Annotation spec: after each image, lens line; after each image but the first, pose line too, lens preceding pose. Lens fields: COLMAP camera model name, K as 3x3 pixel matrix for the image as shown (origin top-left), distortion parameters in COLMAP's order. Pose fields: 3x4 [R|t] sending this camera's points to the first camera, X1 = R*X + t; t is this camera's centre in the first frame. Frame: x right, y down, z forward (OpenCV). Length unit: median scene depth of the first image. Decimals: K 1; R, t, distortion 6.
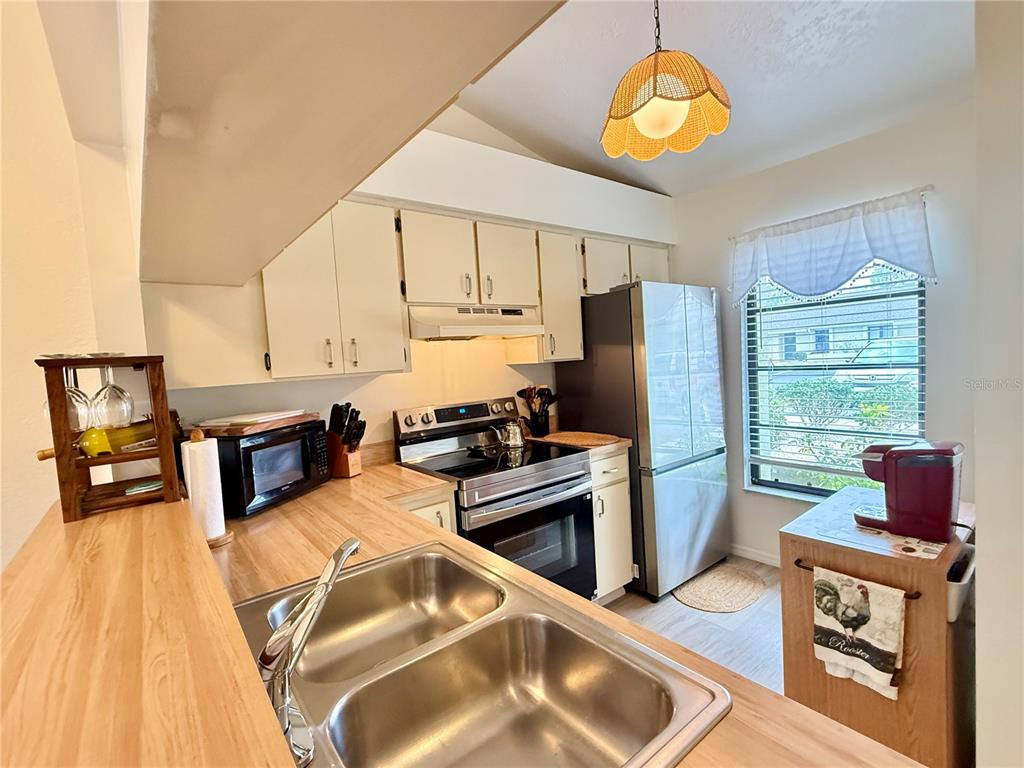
lens RADIAL K [[473.2, 0, 514.9], [0, 473.2, 386.6], [0, 0, 1]] dist [0.000362, 0.000087]
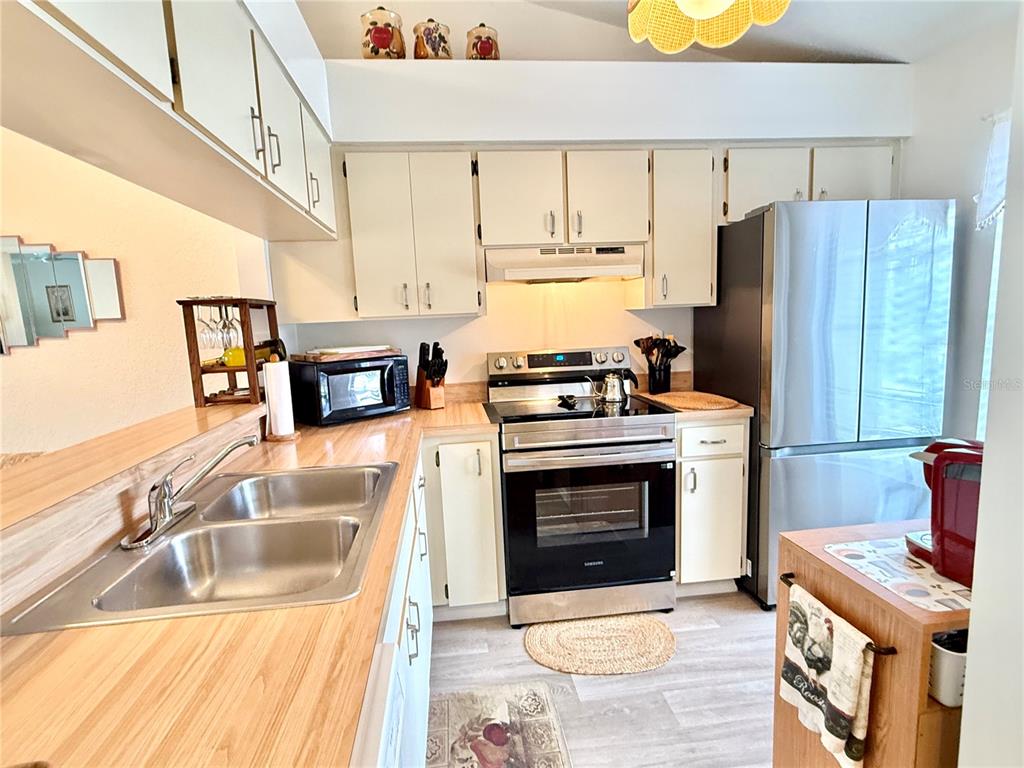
lens RADIAL K [[531.8, 0, 512.2], [0, 531.8, 386.6], [0, 0, 1]] dist [0.000083, 0.000648]
pose [[0.854093, 0.093017, -0.511735, 0.385040], [-0.040498, 0.992785, 0.112865, -0.008641], [0.518541, -0.075673, 0.851698, 0.033339]]
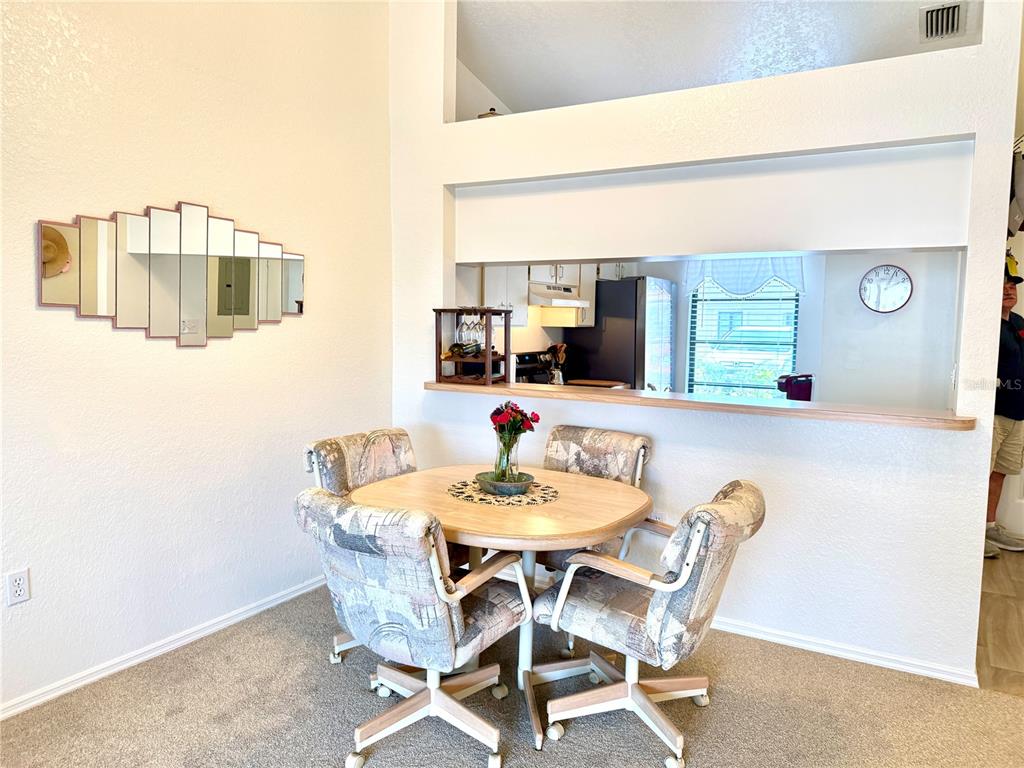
lens RADIAL K [[712.2, 0, 508.6], [0, 712.2, 382.6], [0, 0, 1]] dist [0.099112, -0.162587]
pose [[0.930621, 0.040332, 0.363754, -0.975854], [-0.046359, 0.998894, 0.007849, 0.117178], [-0.363035, -0.024167, 0.931462, -0.981793]]
